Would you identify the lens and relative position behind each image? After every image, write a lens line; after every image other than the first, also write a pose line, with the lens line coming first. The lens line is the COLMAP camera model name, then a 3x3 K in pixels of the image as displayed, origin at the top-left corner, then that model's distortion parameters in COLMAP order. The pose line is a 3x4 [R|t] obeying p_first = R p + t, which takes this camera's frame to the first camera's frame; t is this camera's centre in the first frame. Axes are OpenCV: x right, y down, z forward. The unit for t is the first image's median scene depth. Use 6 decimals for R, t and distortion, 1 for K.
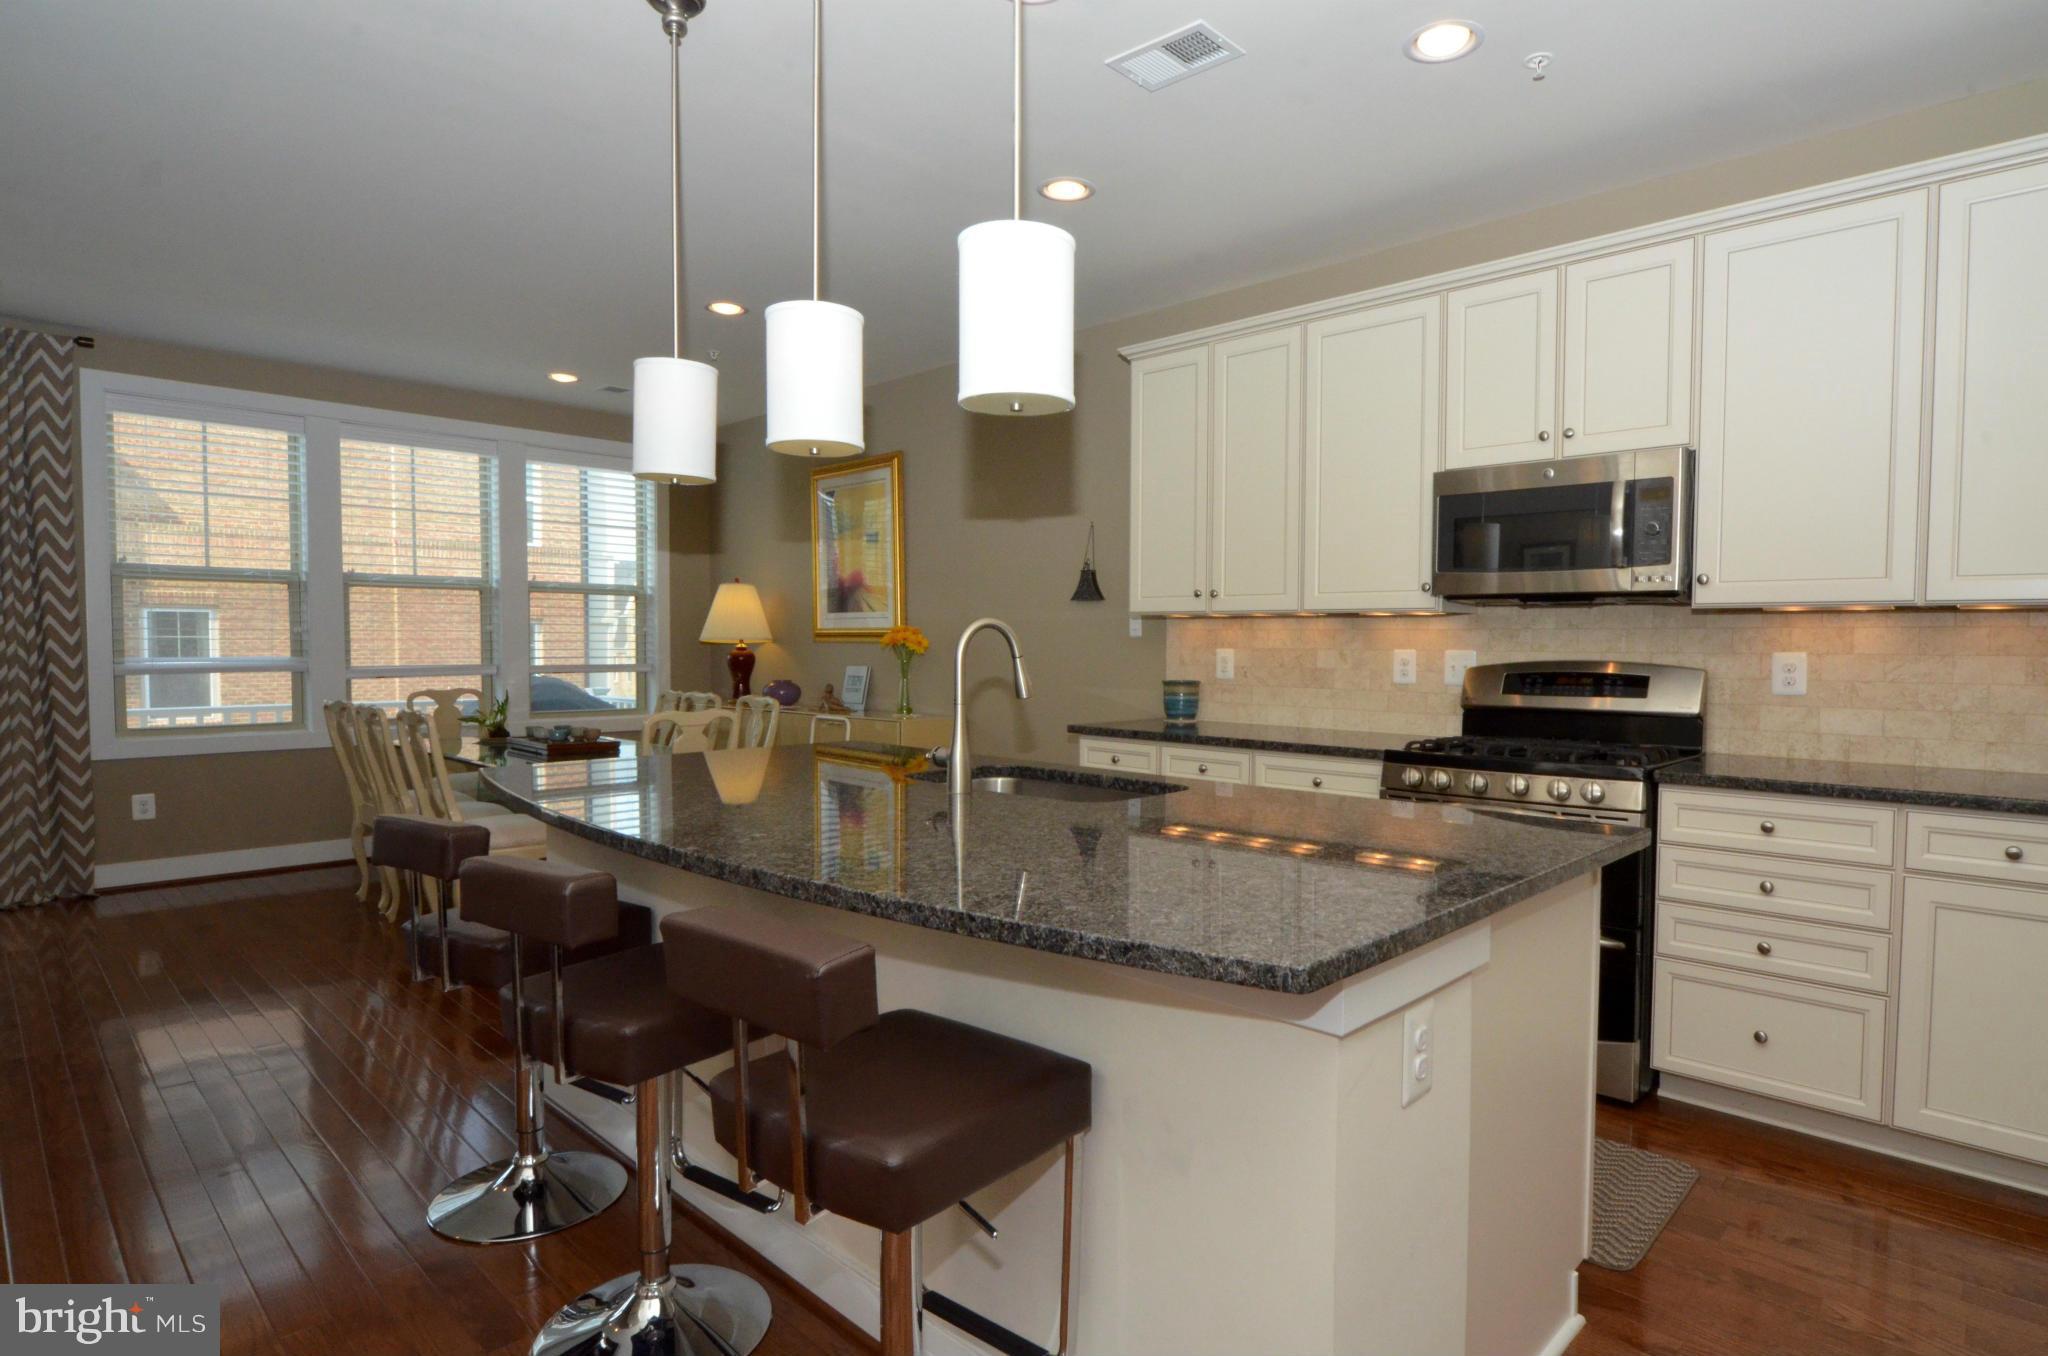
lens RADIAL K [[1091.7, 0, 1058.3], [0, 1091.7, 682.5], [0, 0, 1]] dist [-0.011127, -0.001520]
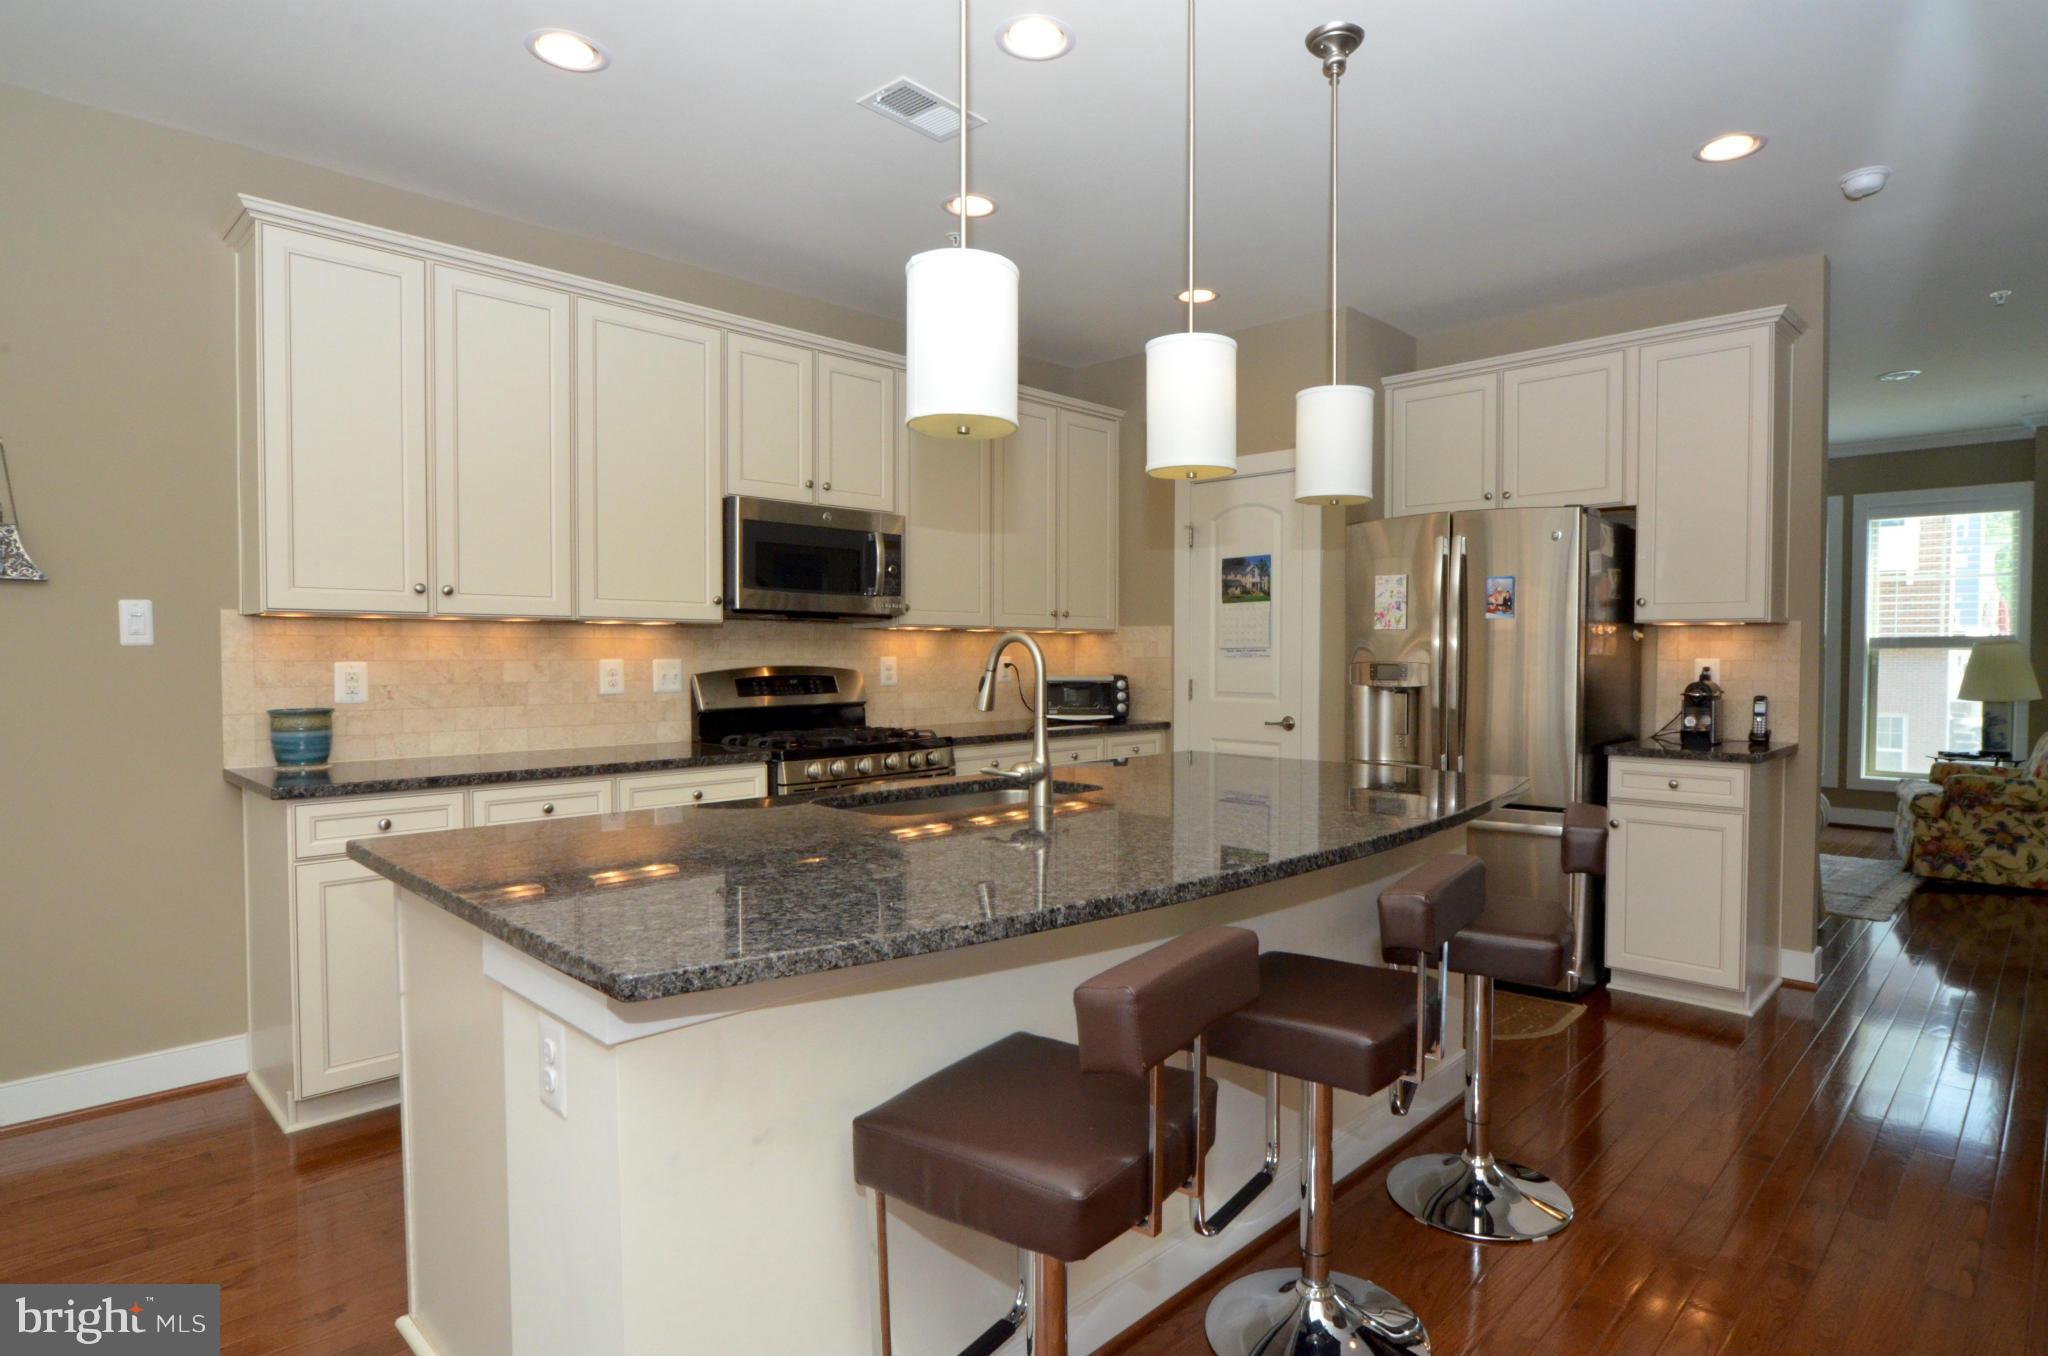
lens RADIAL K [[1091.7, 0, 1024.6], [0, 1091.7, 681.7], [0, 0, 1]] dist [-0.011127, -0.001520]
pose [[0.011519, -0.033098, 0.999386, -0.619723], [0.038078, 0.998742, 0.032638, -0.026392], [-0.999208, 0.037679, 0.012765, 0.583111]]
